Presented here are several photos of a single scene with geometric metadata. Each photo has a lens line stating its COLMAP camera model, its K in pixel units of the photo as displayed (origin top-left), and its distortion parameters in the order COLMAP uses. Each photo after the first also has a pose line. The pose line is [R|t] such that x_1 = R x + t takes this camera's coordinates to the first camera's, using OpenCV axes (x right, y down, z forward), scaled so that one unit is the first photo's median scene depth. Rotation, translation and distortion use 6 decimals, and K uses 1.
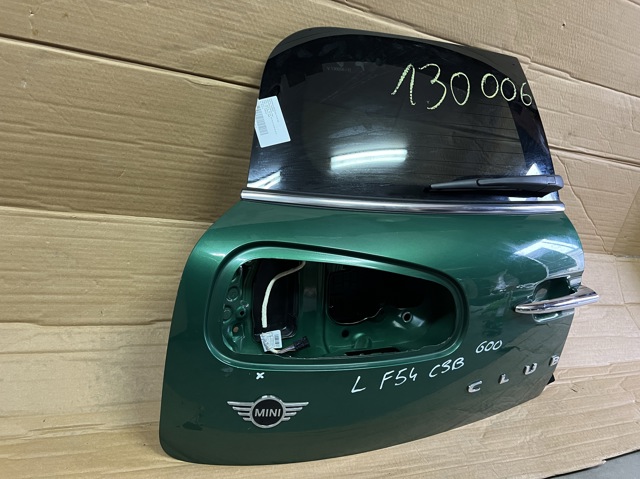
lens RADIAL K [[485.3, 0, 318.5], [0, 485.3, 241.4], [0, 0, 1]] dist [0.034183, -0.046093]
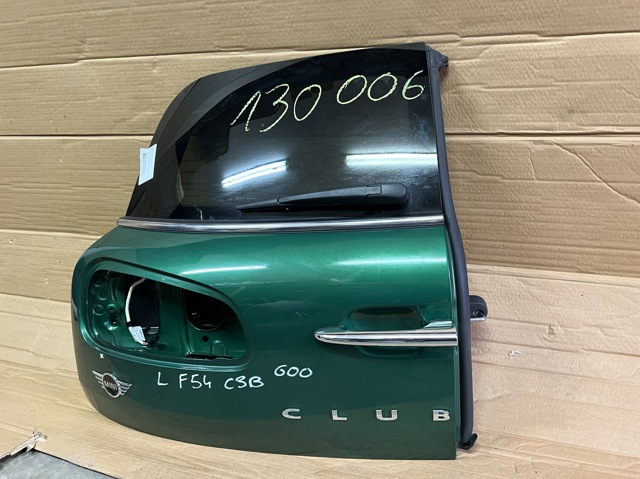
lens RADIAL K [[485.3, 0, 322.0], [0, 485.3, 237.2], [0, 0, 1]] dist [0.034183, -0.046093]
pose [[0.730032, -0.008649, -0.683358, 1.085951], [-0.010064, 0.999675, -0.023403, -0.026195], [0.683339, 0.023962, 0.729708, 0.358551]]
